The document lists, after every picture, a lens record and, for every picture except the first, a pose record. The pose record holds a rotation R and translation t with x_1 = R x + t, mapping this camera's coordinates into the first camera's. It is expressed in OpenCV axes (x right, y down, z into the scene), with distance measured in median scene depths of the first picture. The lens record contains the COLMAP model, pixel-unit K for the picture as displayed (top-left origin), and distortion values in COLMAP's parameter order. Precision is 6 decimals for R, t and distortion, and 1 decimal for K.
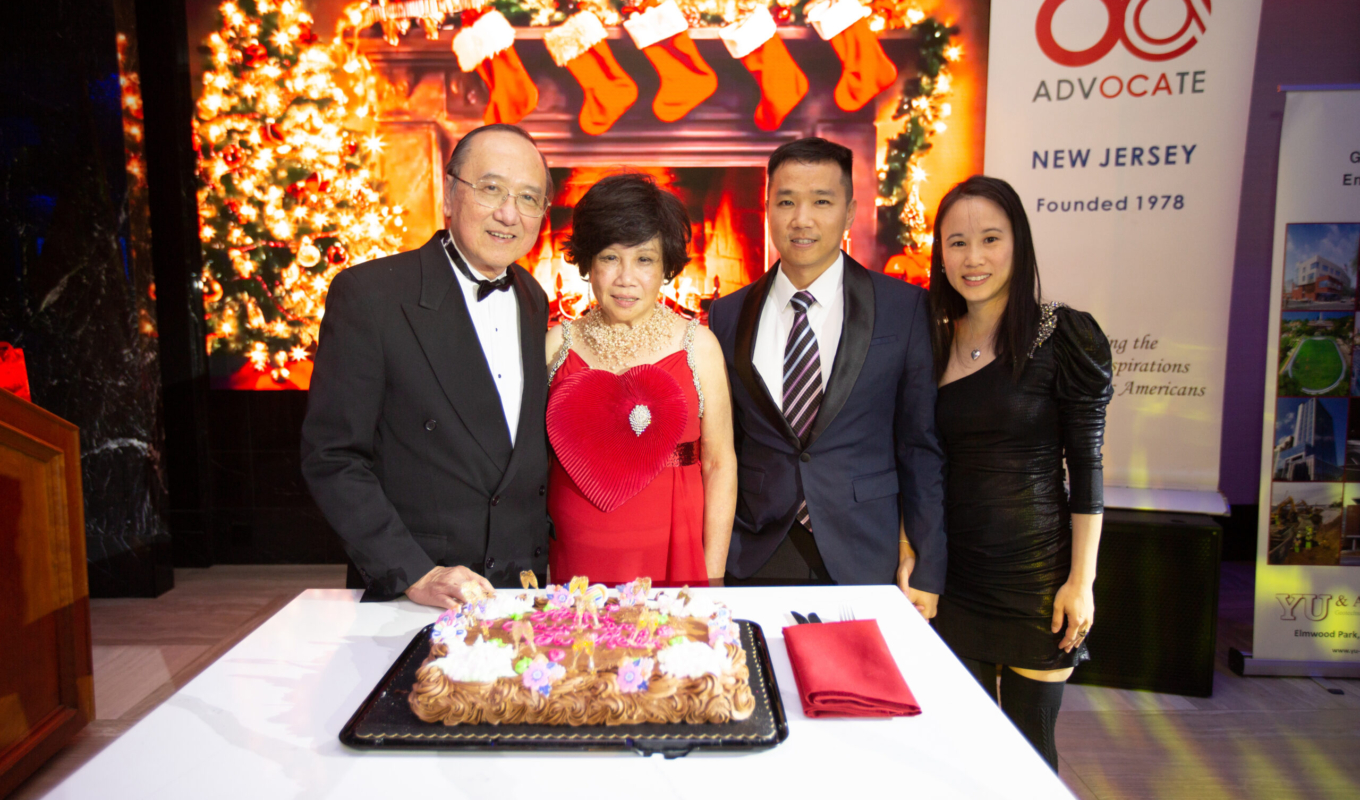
lens RADIAL K [[864.5, 0, 657.8], [0, 864.5, 381.9], [0, 0, 1]] dist [0.006929, 0.006626]
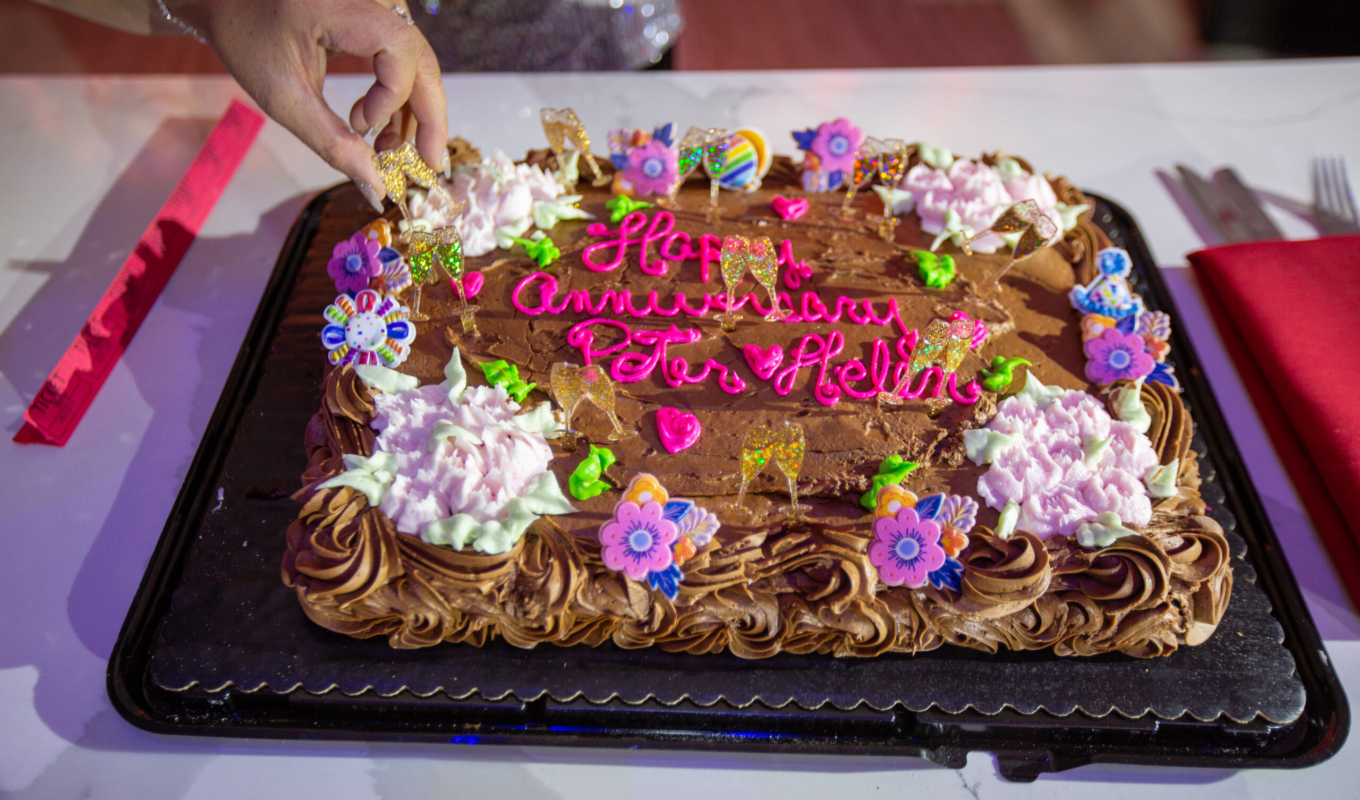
lens RADIAL K [[1142.7, 0, 678.7], [0, 1142.7, 390.5], [0, 0, 1]] dist [0.002858, 0.010443]
pose [[0.999998, 0.002101, 0.000096, -0.022124], [-0.001666, 0.763650, 0.645628, -0.000454], [0.001283, -0.645627, 0.763652, 0.123105]]
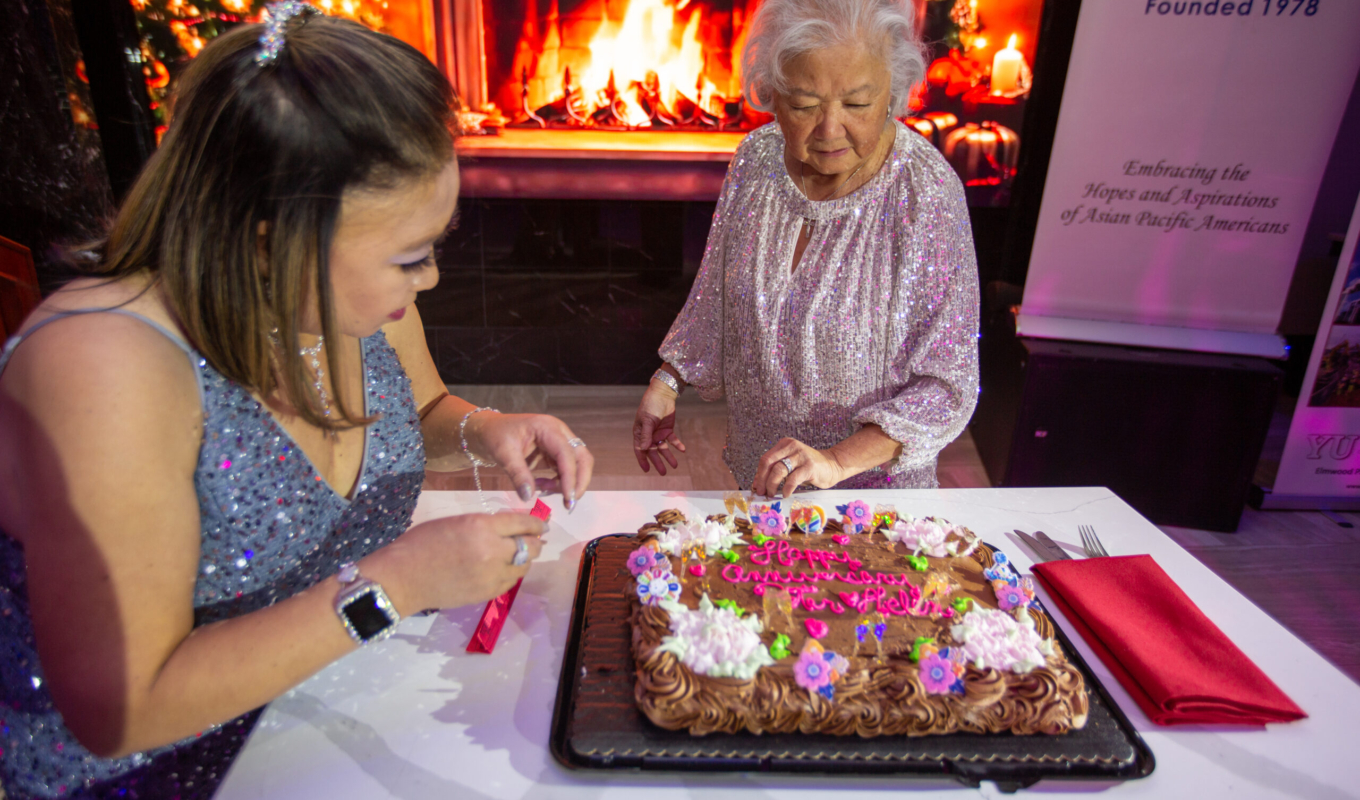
lens RADIAL K [[833.9, 0, 669.5], [0, 833.9, 405.8], [0, 0, 1]] dist [0.001652, 0.008984]
pose [[0.998376, 0.015252, 0.054888, -0.054327], [-0.028840, 0.966218, 0.256107, -0.010425], [-0.049127, -0.257274, 0.965089, 0.067420]]
